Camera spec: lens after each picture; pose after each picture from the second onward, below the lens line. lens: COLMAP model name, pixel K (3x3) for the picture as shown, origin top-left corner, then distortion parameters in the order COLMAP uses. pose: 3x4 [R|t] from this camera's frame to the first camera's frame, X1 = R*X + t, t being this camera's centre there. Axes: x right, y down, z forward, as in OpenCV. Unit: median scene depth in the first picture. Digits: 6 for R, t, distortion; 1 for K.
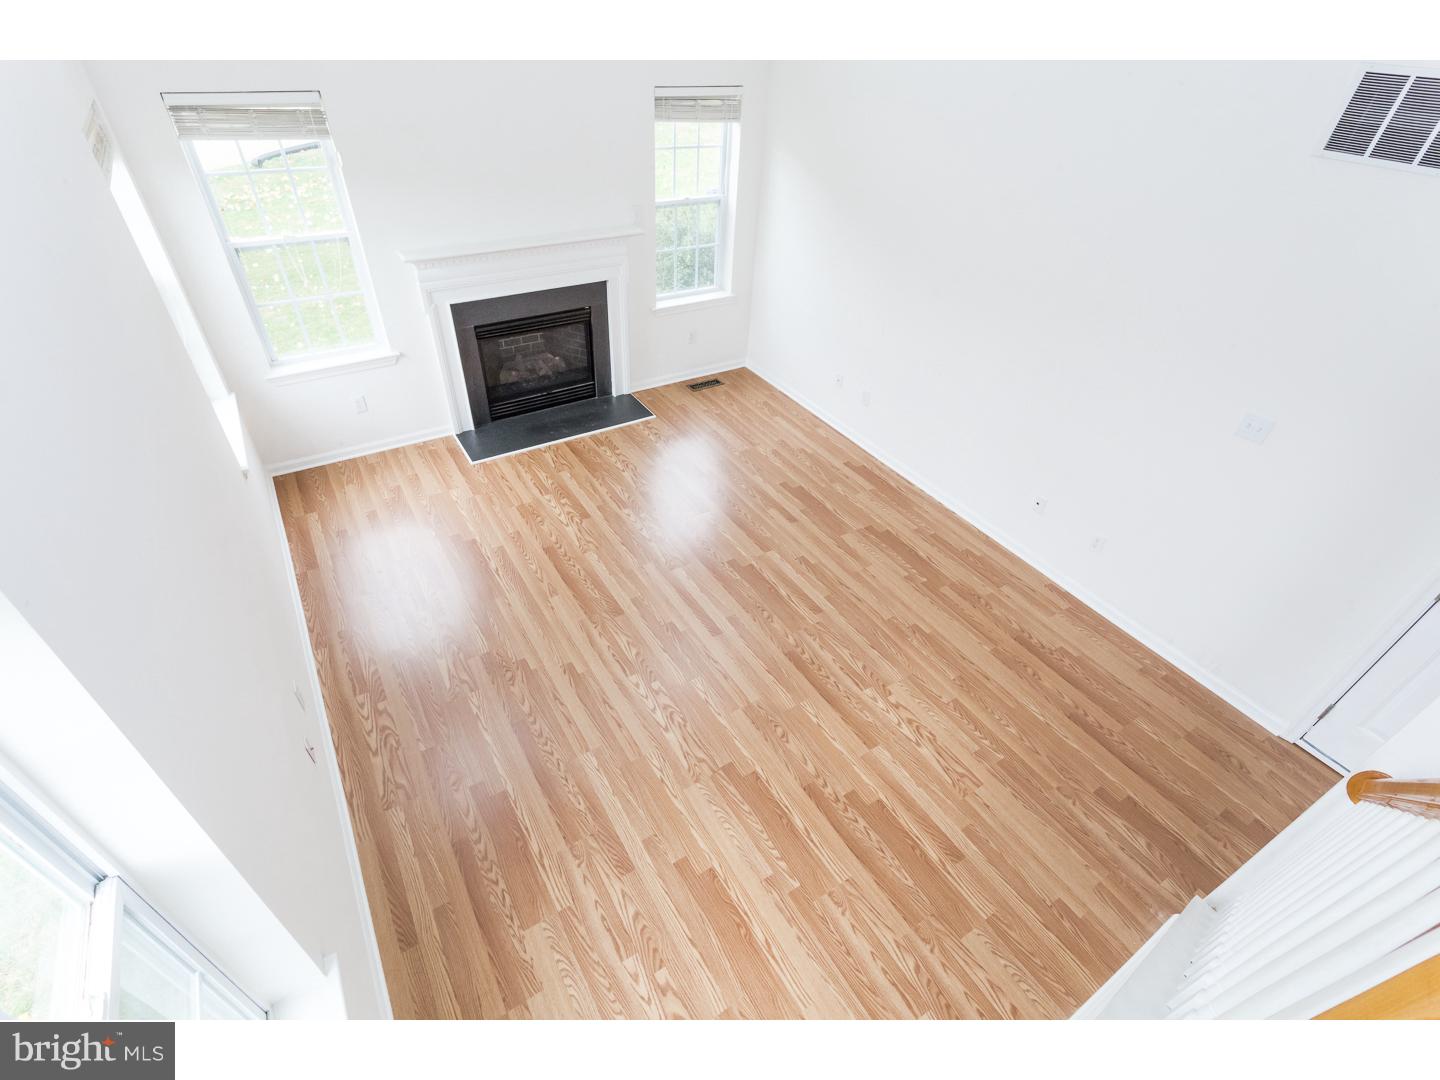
lens RADIAL K [[679.9, 0, 710.3], [0, 679.9, 538.5], [0, 0, 1]] dist [0.000706, 0.000472]
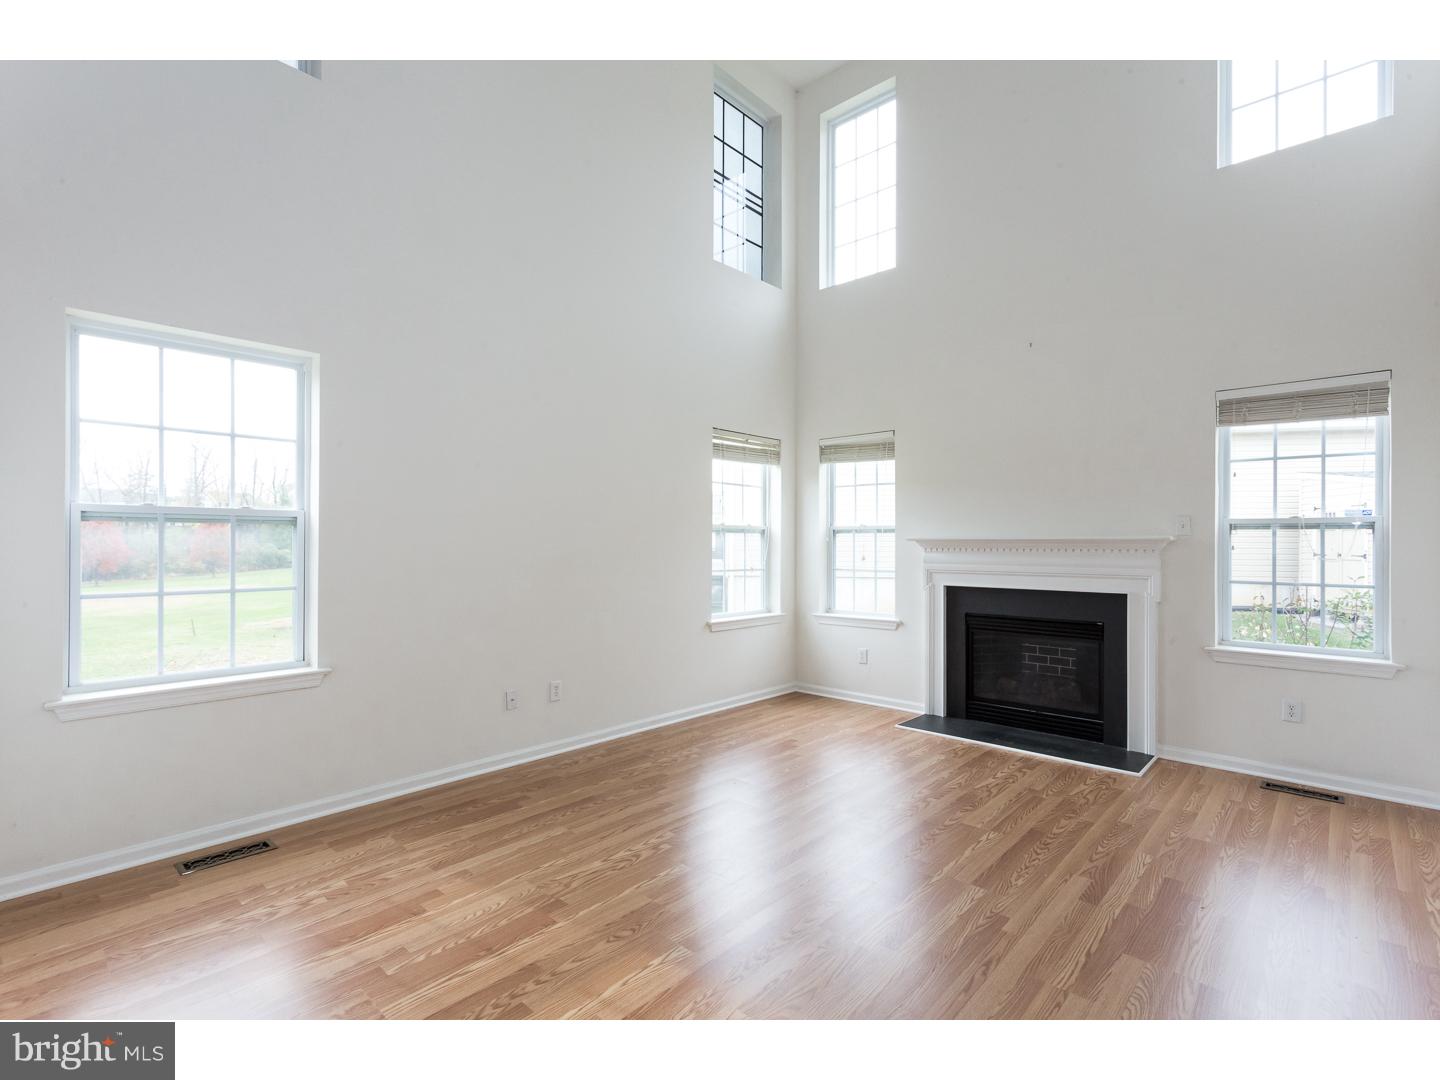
lens RADIAL K [[679.9, 0, 719.5], [0, 679.9, 543.8], [0, 0, 1]] dist [0.000706, 0.000472]
pose [[0.265288, -0.044389, -0.963147, 0.602617], [-0.602159, 0.772540, -0.201462, 0.042583], [0.753012, 0.633413, 0.178216, 0.515553]]
